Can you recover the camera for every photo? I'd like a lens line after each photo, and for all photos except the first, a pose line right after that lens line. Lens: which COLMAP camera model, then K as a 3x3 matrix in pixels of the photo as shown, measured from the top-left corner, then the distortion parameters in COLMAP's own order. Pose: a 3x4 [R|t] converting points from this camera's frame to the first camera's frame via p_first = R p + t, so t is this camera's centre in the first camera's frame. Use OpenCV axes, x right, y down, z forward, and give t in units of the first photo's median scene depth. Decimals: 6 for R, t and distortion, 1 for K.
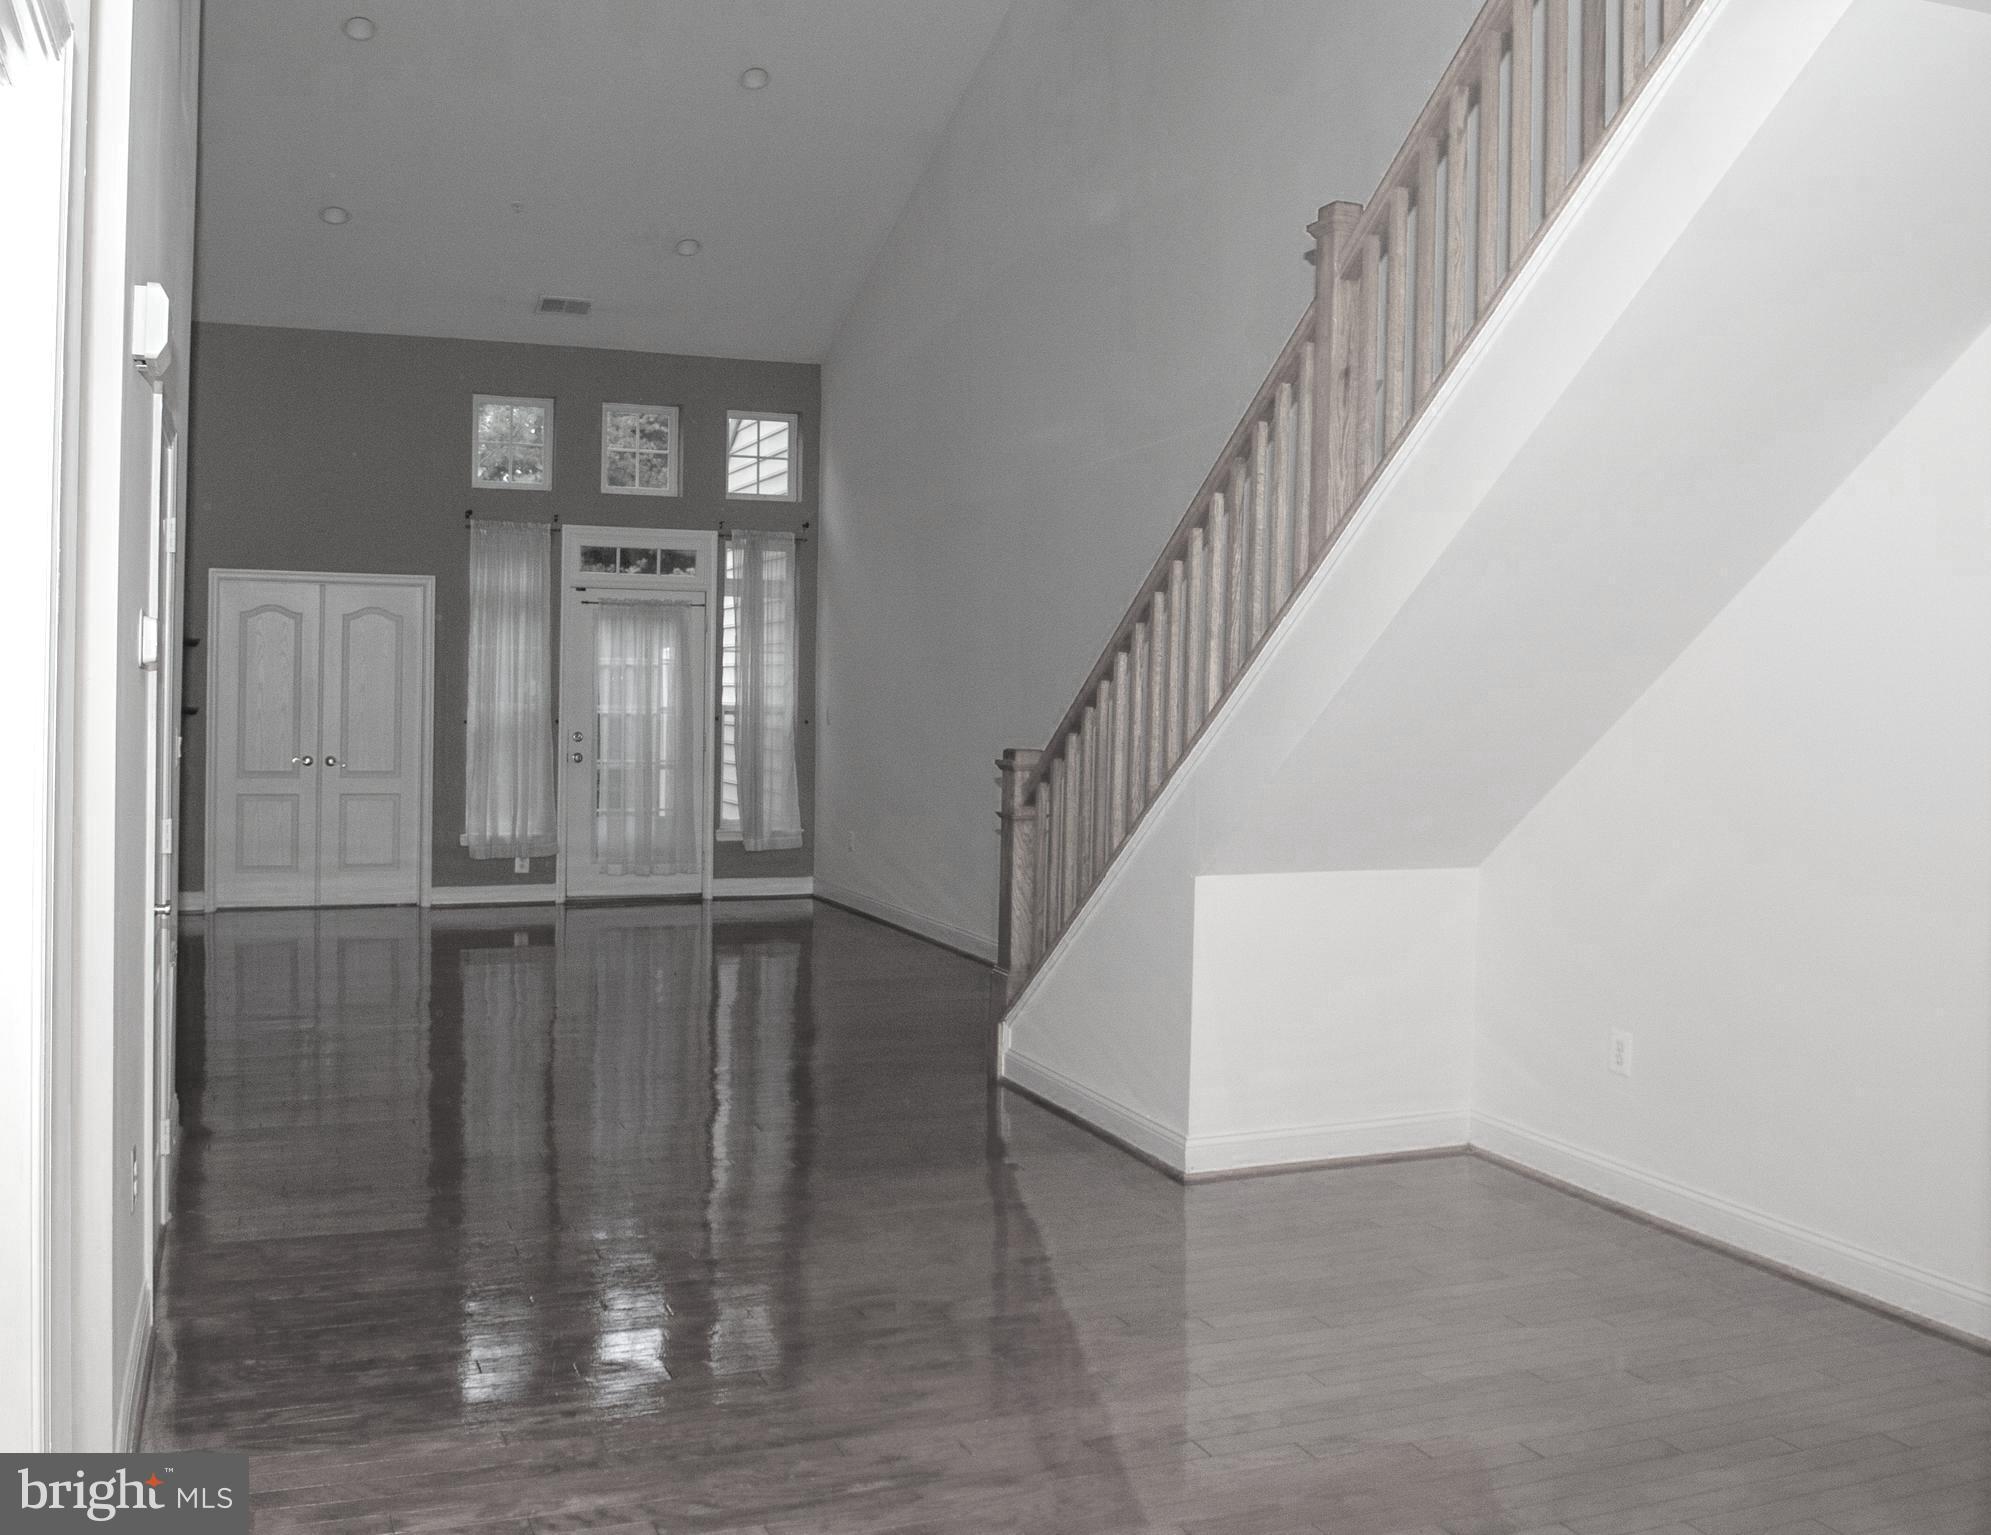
lens RADIAL K [[1952.8, 0, 995.5], [0, 1952.8, 767.5], [0, 0, 1]] dist [-0.000386, 0.000298]
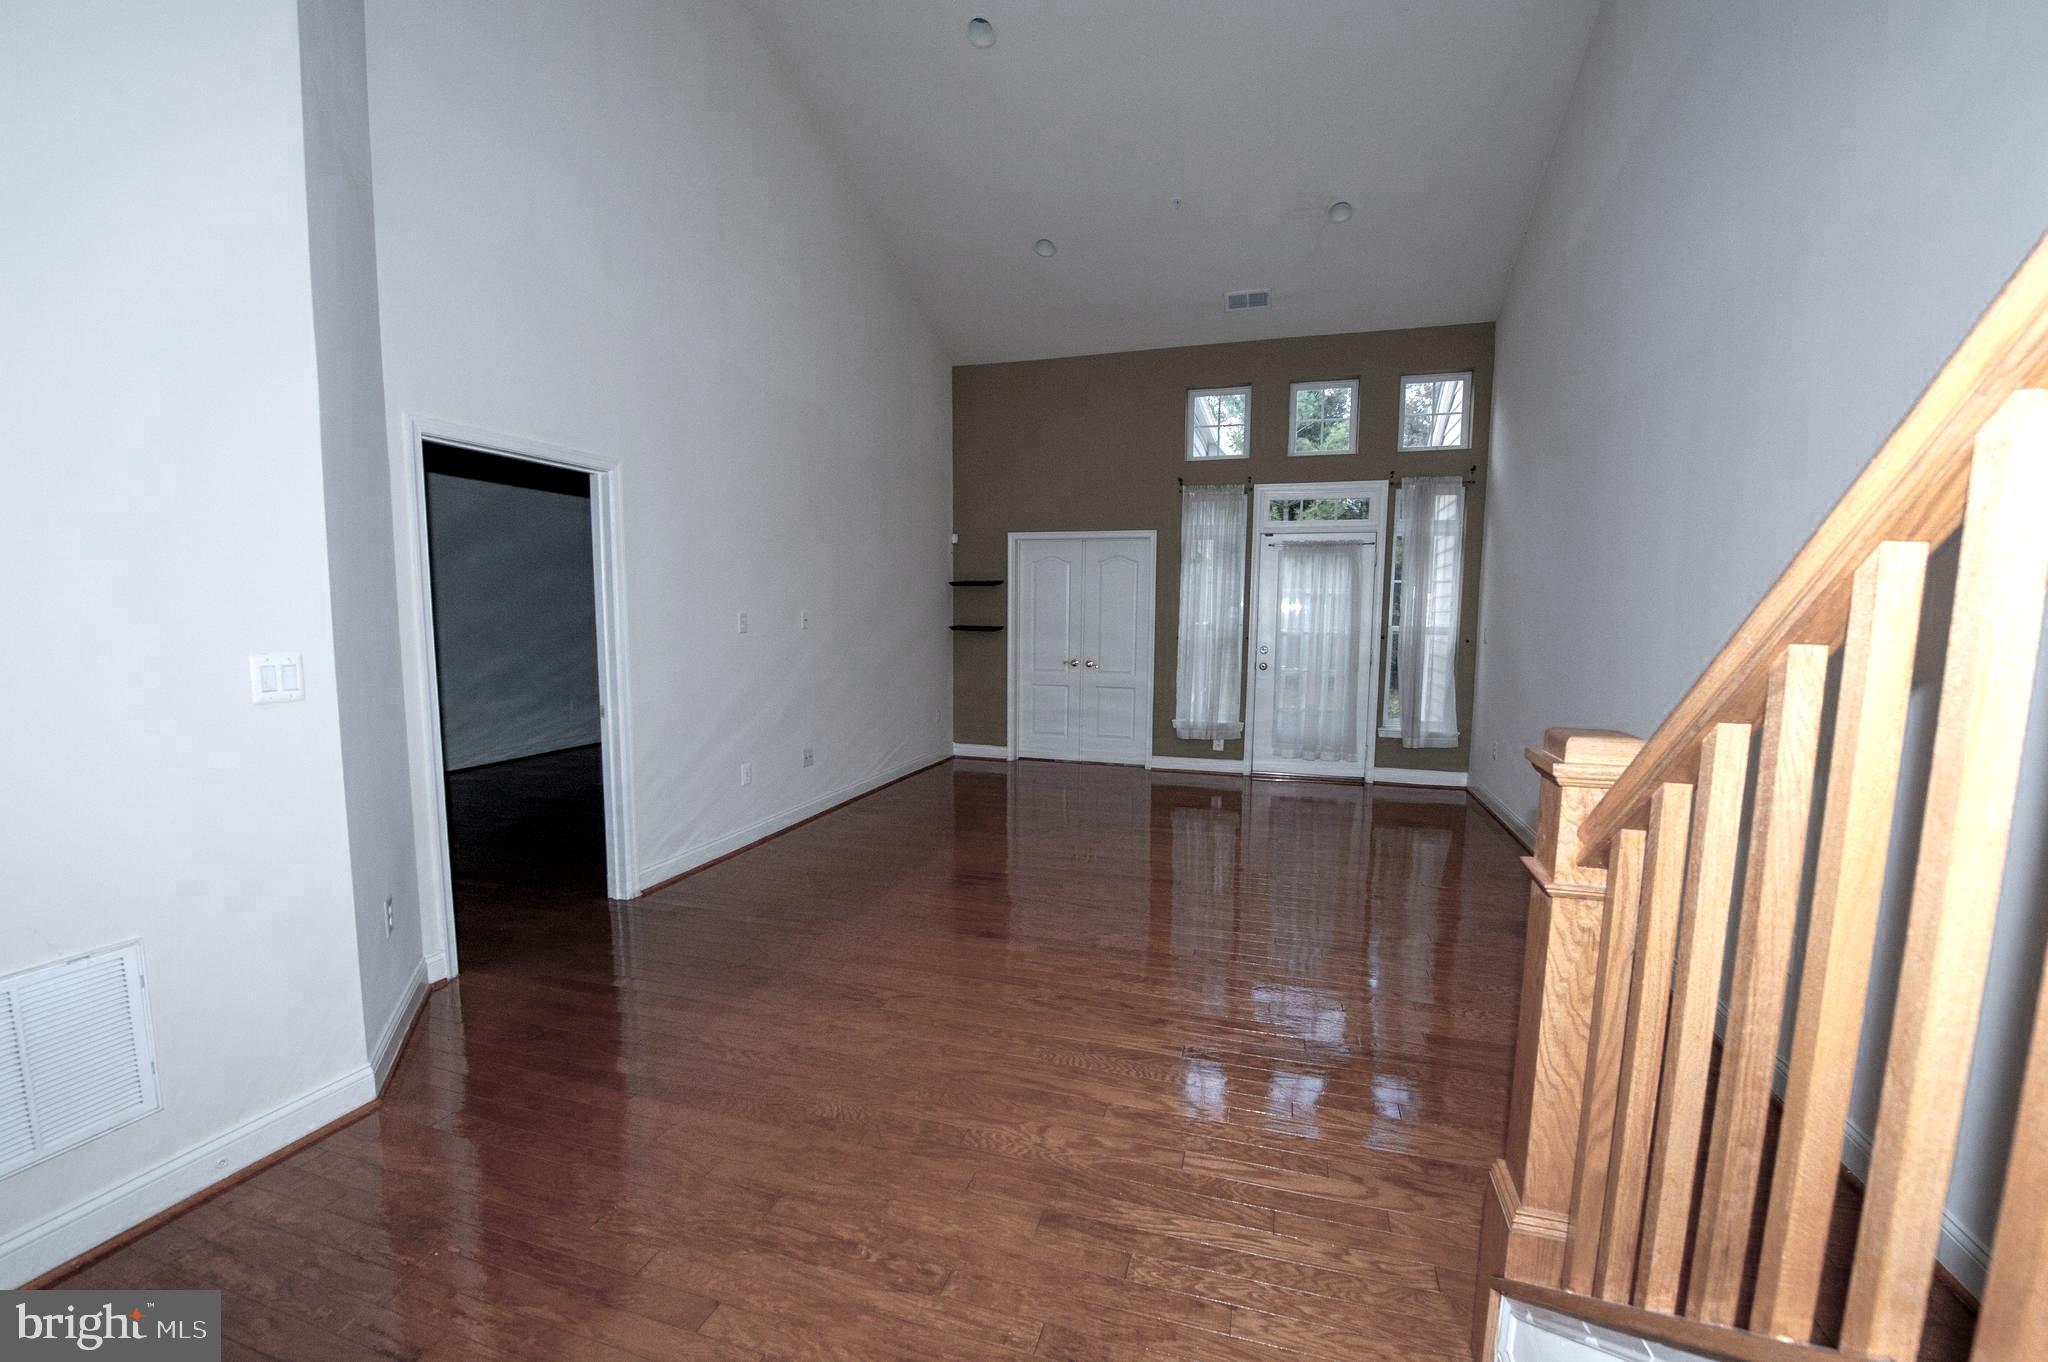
lens RADIAL K [[889.2, 0, 1024.0], [0, 889.2, 681.0], [0, 0, 1]] dist [0.033754, -0.000073]
pose [[0.791112, 0.045449, -0.609981, 0.022231], [-0.022956, 0.998739, 0.044643, -0.017737], [0.611241, -0.021315, 0.791158, 0.433980]]
